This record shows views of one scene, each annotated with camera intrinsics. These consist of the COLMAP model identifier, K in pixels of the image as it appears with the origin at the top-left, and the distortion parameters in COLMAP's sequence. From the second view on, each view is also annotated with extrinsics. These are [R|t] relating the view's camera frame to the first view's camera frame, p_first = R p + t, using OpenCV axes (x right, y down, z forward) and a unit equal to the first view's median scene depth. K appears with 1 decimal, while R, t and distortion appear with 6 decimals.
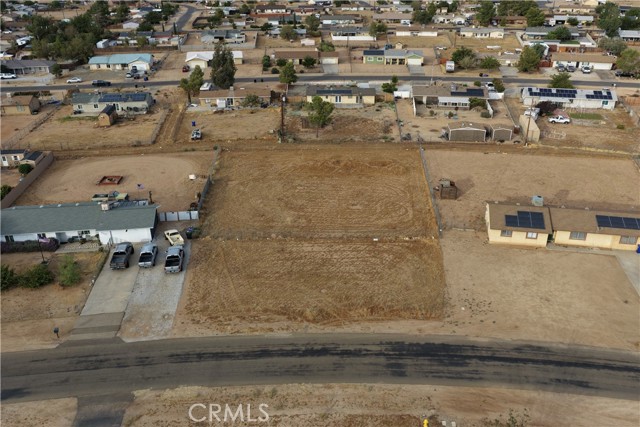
lens RADIAL K [[535.8, 0, 322.8], [0, 535.8, 212.6], [0, 0, 1]] dist [-0.013554, 0.026205]
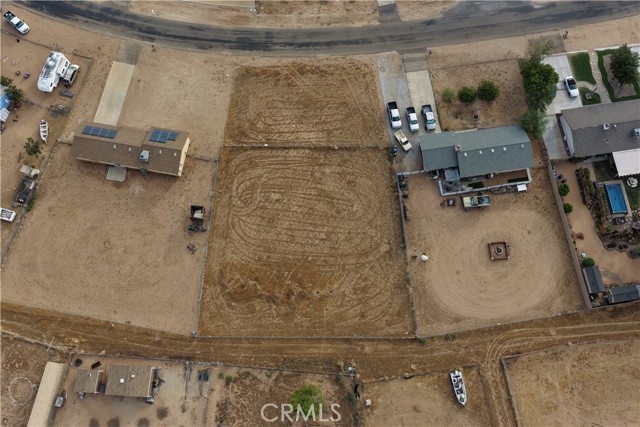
lens RADIAL K [[535.8, 0, 324.2], [0, 535.8, 217.2], [0, 0, 1]] dist [-0.013554, 0.026205]
pose [[-0.999830, 0.017541, -0.005724, -0.049800], [-0.008464, -0.160364, 0.987022, -1.464880], [0.016396, 0.986902, 0.160485, 0.986502]]
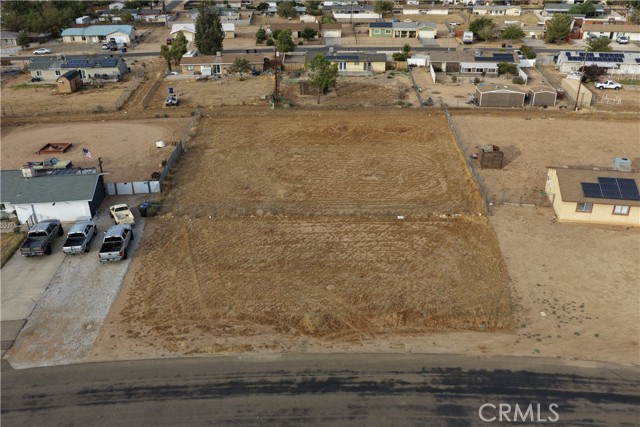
lens RADIAL K [[535.8, 0, 322.5], [0, 535.8, 211.8], [0, 0, 1]] dist [-0.013554, 0.026205]
pose [[1.000000, -0.000318, -0.000497, -0.006625], [0.000316, 0.999995, -0.003162, 0.046280], [0.000498, 0.003161, 0.999995, 0.283522]]
